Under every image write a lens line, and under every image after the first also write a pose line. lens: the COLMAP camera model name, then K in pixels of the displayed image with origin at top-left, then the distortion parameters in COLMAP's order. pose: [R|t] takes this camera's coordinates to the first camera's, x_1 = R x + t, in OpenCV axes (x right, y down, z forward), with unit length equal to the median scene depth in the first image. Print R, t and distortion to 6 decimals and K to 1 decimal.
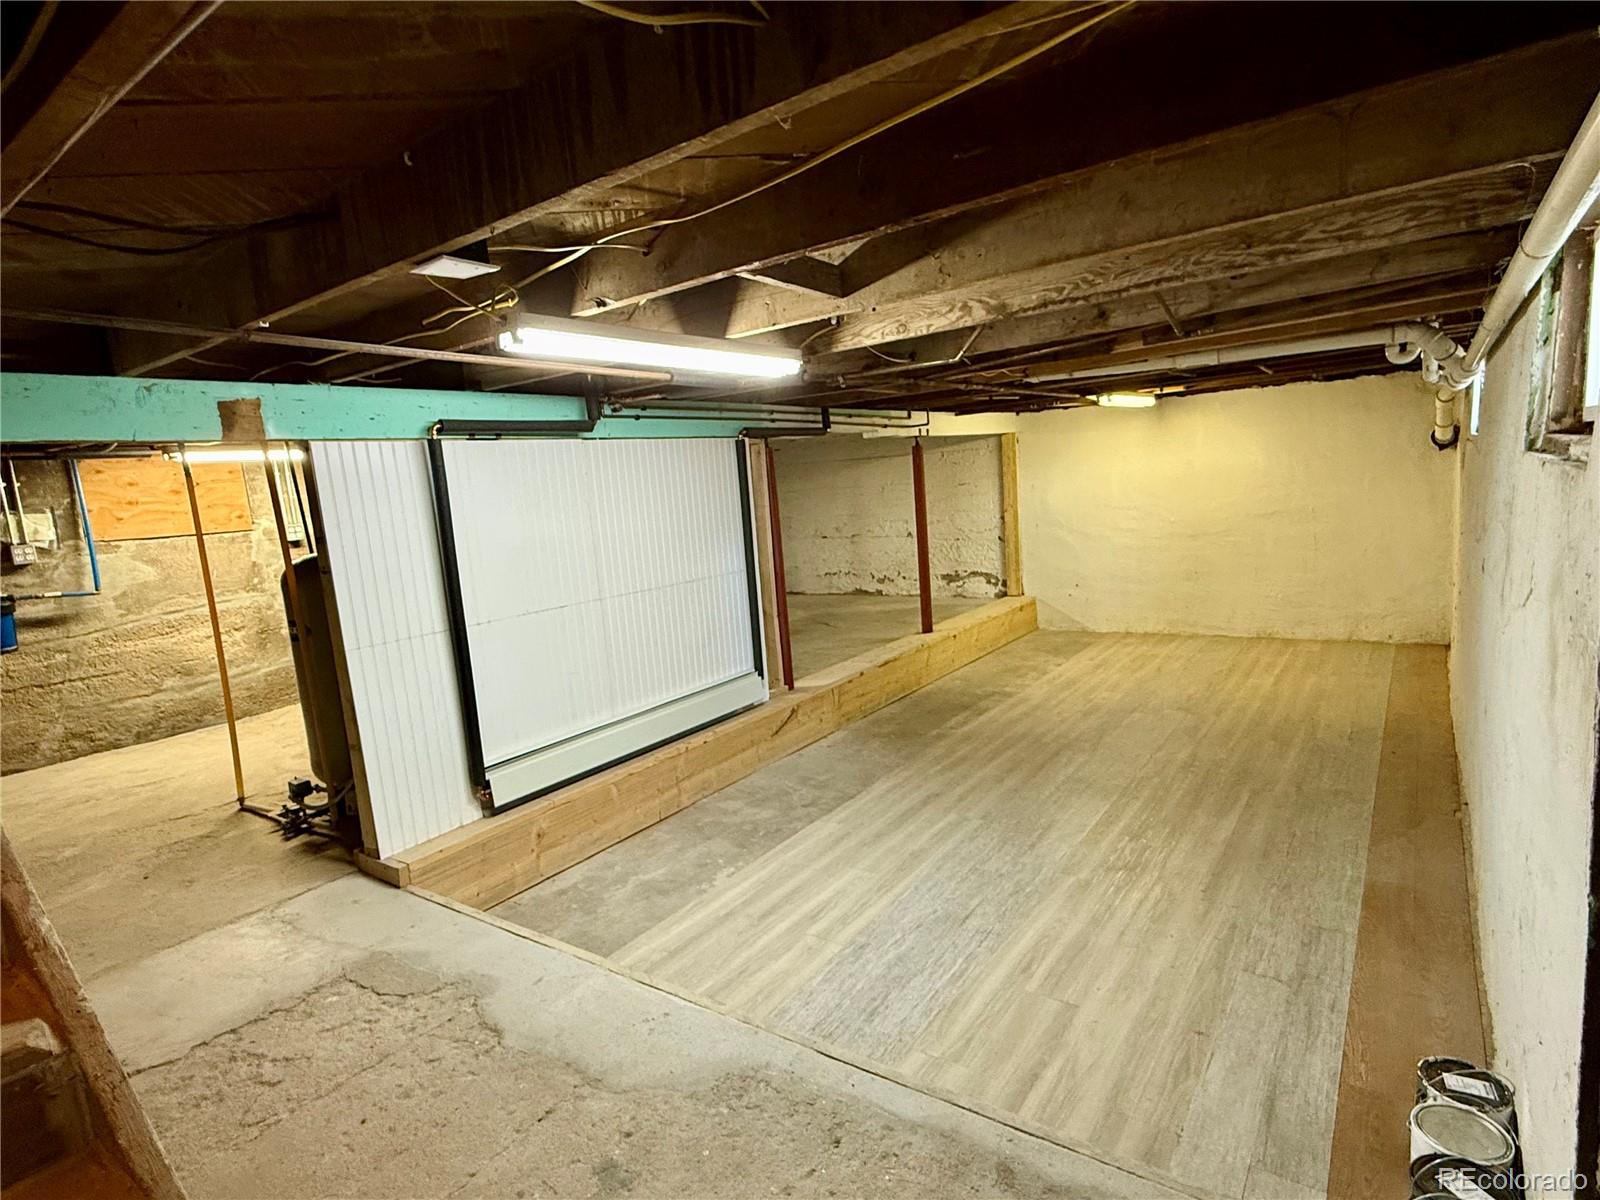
lens RADIAL K [[855.2, 0, 797.5], [0, 855.2, 606.4], [0, 0, 1]] dist [-0.001445, -0.000202]
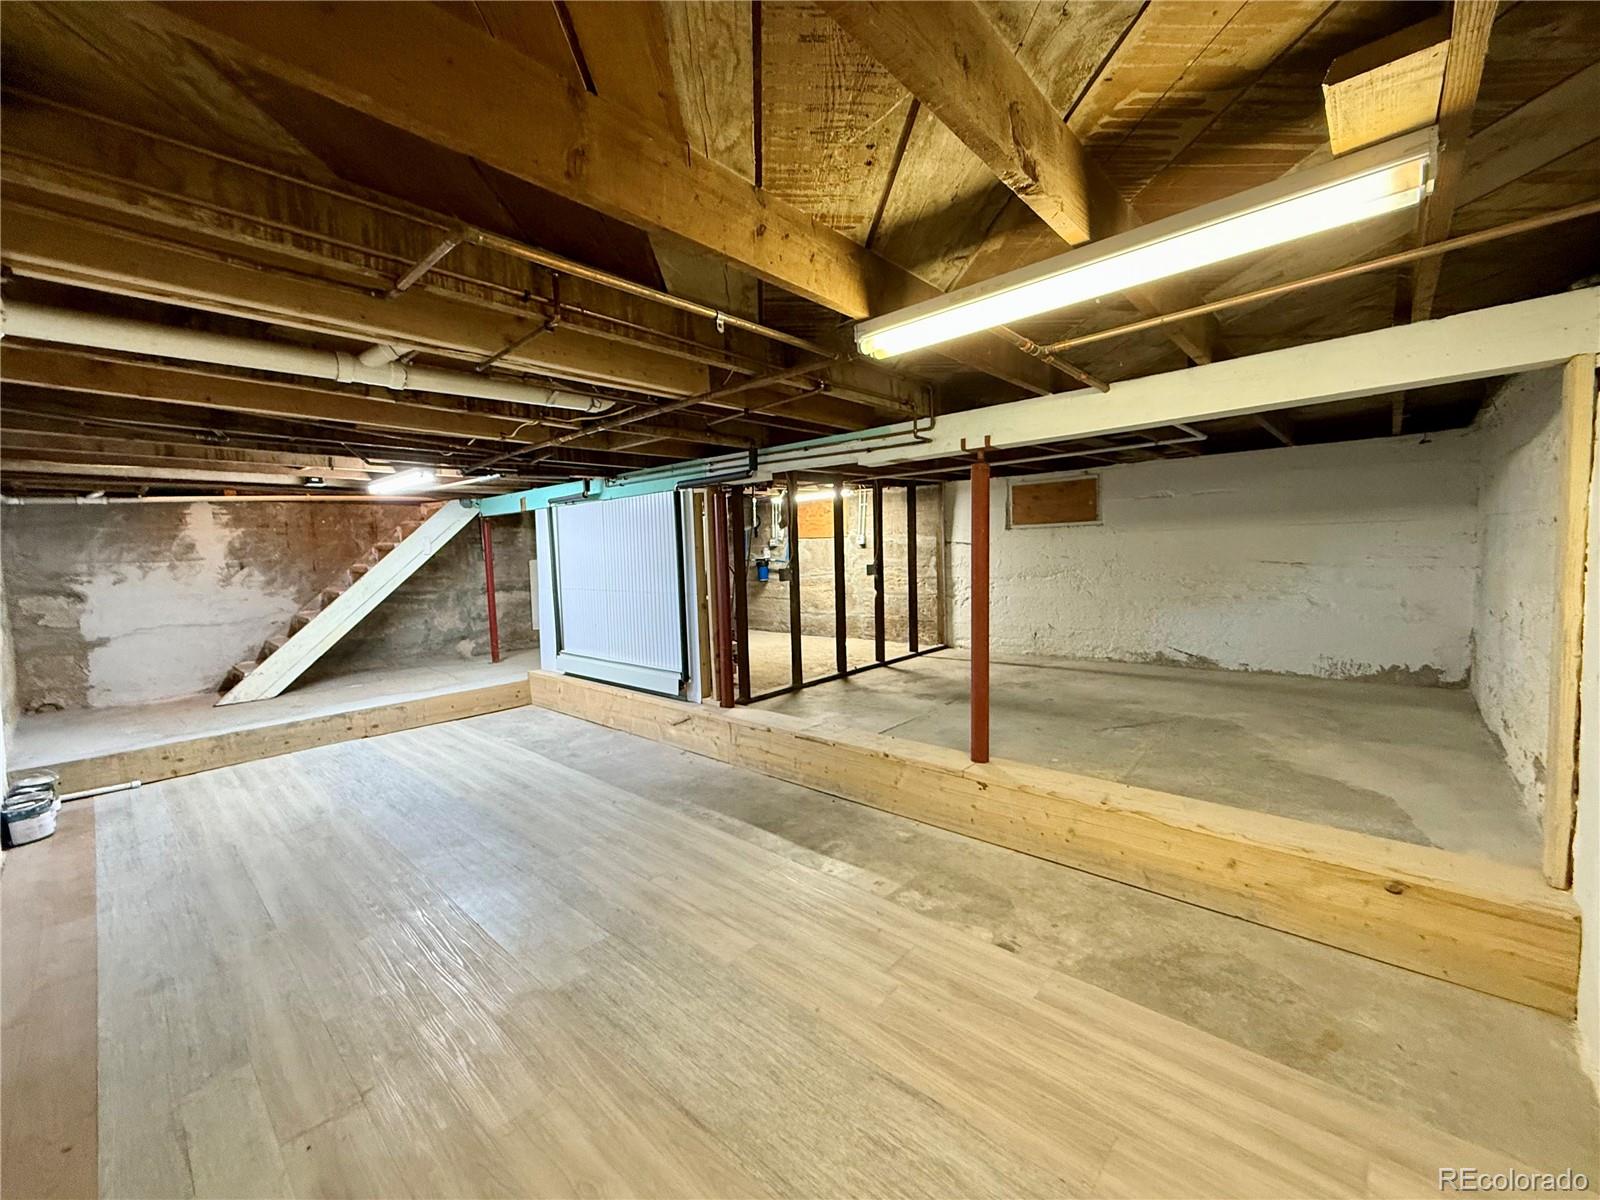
lens RADIAL K [[641.5, 0, 796.9], [0, 641.5, 596.2], [0, 0, 1]] dist [-0.001834, 0.000038]
pose [[-0.111782, 0.151716, -0.982083, 0.808886], [-0.106636, 0.980739, 0.163645, -0.199901], [0.987995, 0.123018, -0.093450, 1.182854]]
